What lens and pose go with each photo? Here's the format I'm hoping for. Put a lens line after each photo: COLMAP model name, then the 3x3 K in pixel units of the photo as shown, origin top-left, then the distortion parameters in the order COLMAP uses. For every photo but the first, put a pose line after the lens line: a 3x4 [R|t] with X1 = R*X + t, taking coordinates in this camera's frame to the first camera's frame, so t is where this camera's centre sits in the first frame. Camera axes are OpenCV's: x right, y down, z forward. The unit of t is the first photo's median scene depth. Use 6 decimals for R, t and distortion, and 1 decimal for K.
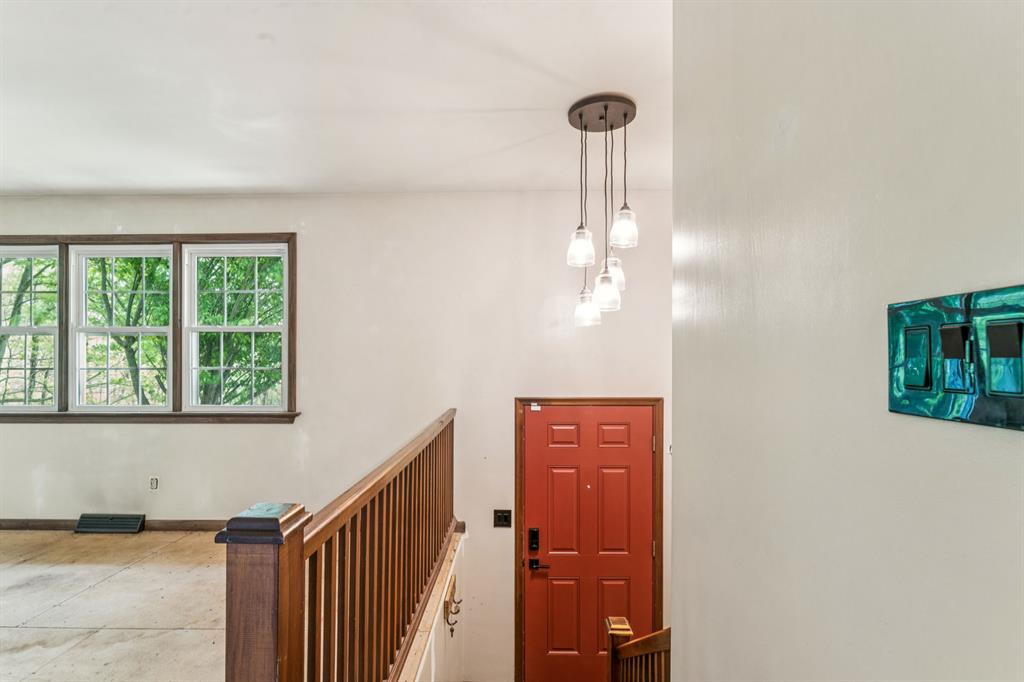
lens RADIAL K [[465.1, 0, 515.4], [0, 465.1, 349.9], [0, 0, 1]] dist [-0.004566, 0.000942]
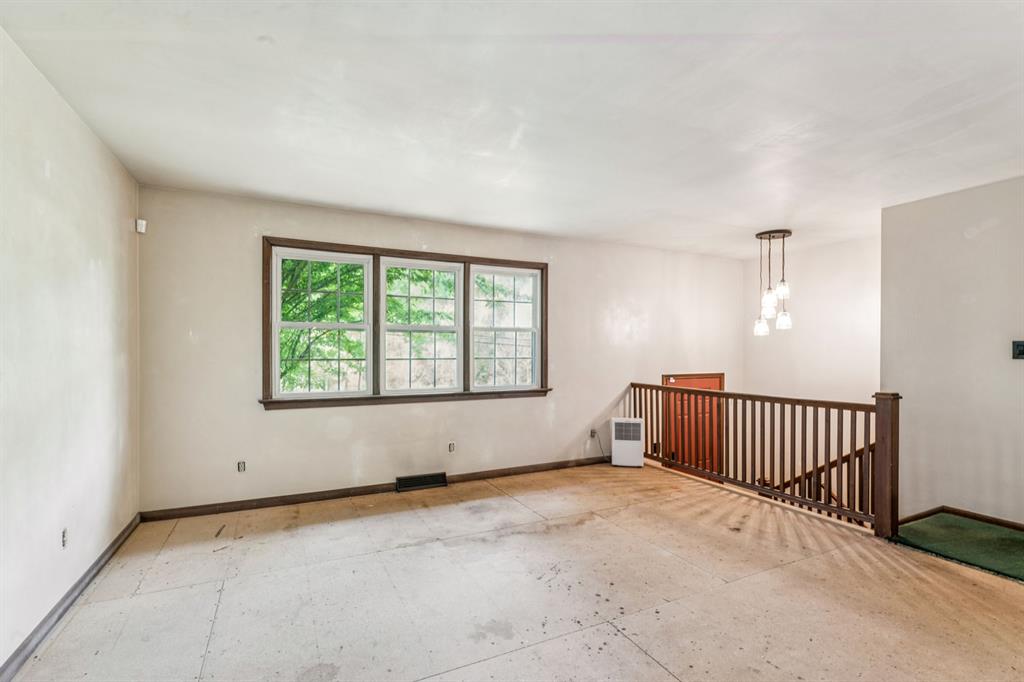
lens RADIAL K [[465.1, 0, 506.4], [0, 465.1, 348.4], [0, 0, 1]] dist [-0.004566, 0.000942]
pose [[0.891985, 0.003905, 0.452048, -1.240341], [-0.008357, 0.999934, 0.007854, 0.000114], [-0.451988, -0.010783, 0.891959, -0.226515]]
